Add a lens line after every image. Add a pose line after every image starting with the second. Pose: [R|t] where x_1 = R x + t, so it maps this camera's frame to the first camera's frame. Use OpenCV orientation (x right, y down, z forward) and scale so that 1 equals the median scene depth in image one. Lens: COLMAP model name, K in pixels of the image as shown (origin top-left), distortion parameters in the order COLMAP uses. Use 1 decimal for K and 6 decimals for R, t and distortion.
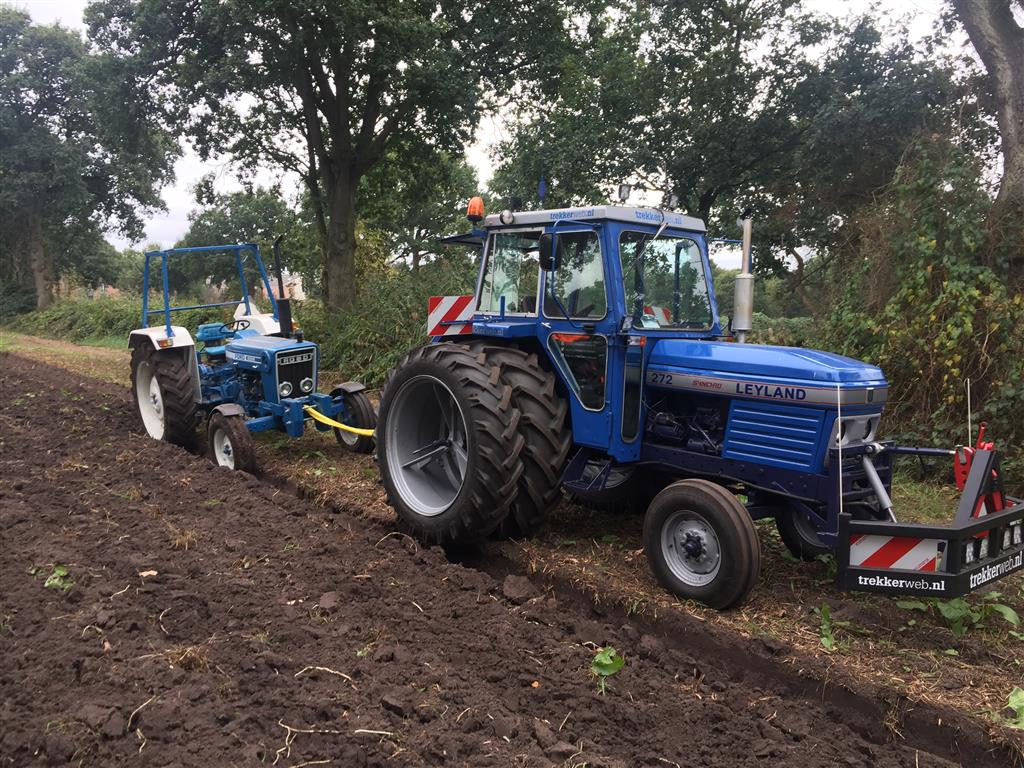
lens RADIAL K [[899.3, 0, 518.2], [0, 899.3, 387.9], [0, 0, 1]] dist [0.094025, -0.125124]
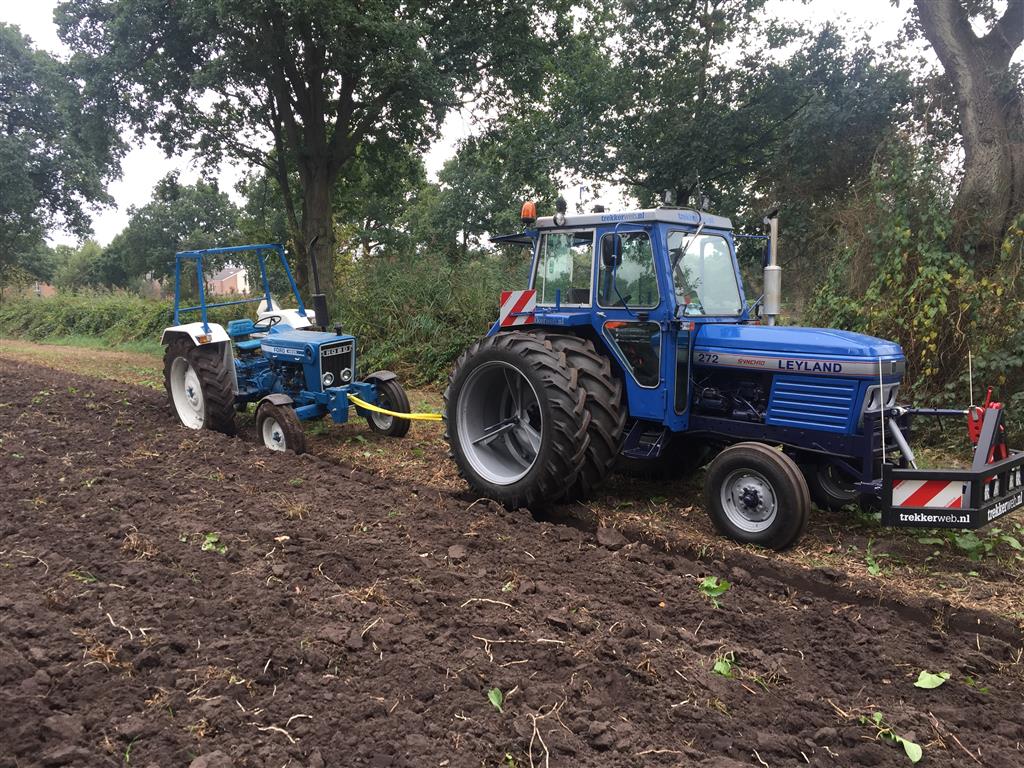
lens RADIAL K [[905.3, 0, 512.0], [0, 905.3, 384.0], [0, 0, 1]] dist [0.100963, -0.145052]
pose [[0.997811, -0.027037, 0.060355, -0.149190], [0.026575, 0.999611, 0.008429, 0.005714], [-0.060559, -0.006806, 0.998141, -0.135920]]
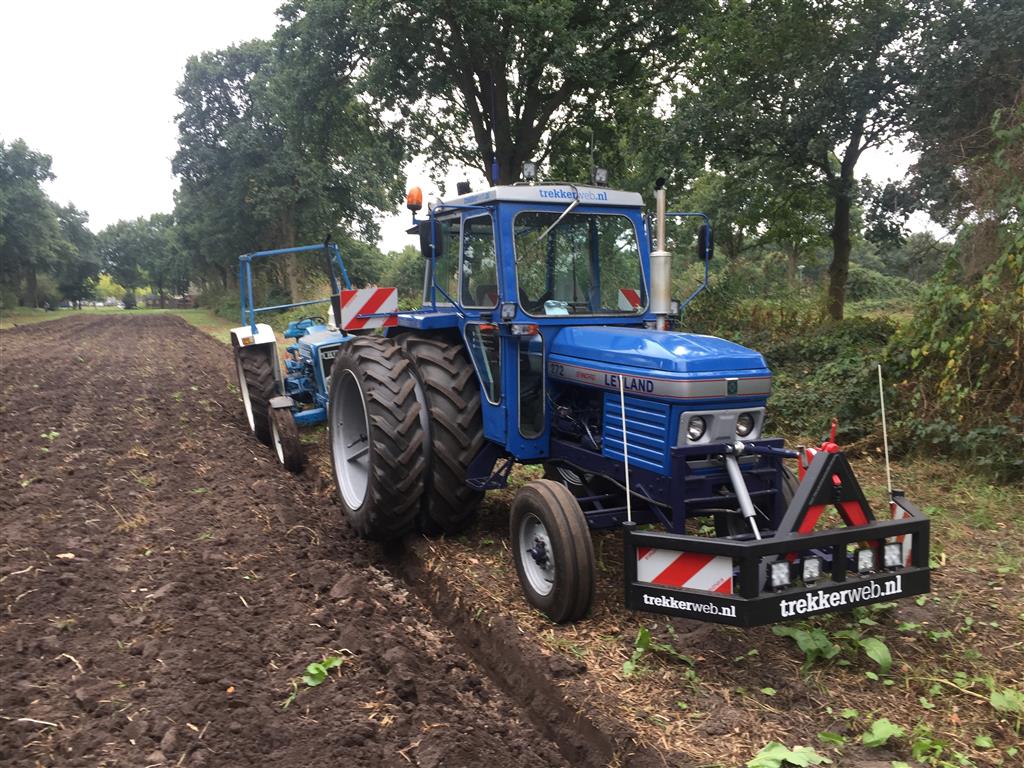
lens RADIAL K [[905.3, 0, 512.0], [0, 905.3, 384.0], [0, 0, 1]] dist [0.100963, -0.145052]
pose [[0.956436, -0.009824, -0.291777, 0.353265], [0.012688, 0.999888, 0.007926, -0.003120], [0.291667, -0.011283, 0.956453, 0.087549]]
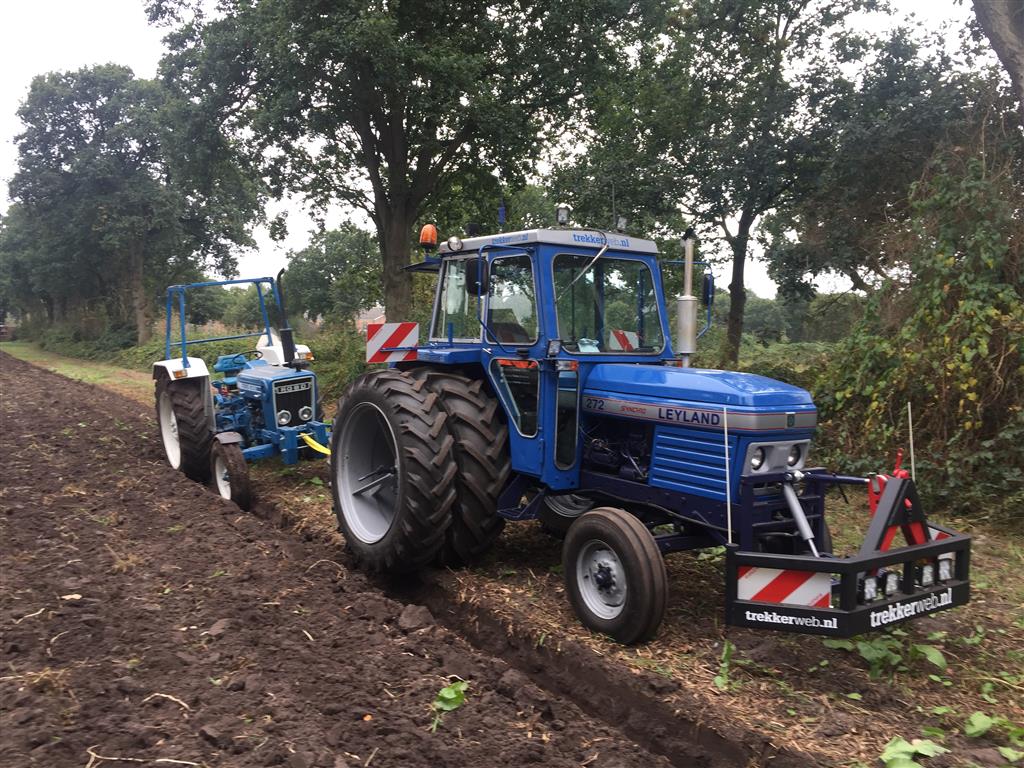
lens RADIAL K [[899.3, 0, 518.2], [0, 899.3, 387.9], [0, 0, 1]] dist [0.094025, -0.125124]
pose [[0.993878, -0.007689, -0.110211, 0.169041], [0.004058, 0.999443, -0.033131, 0.003859], [0.110405, 0.032481, 0.993356, 0.022025]]
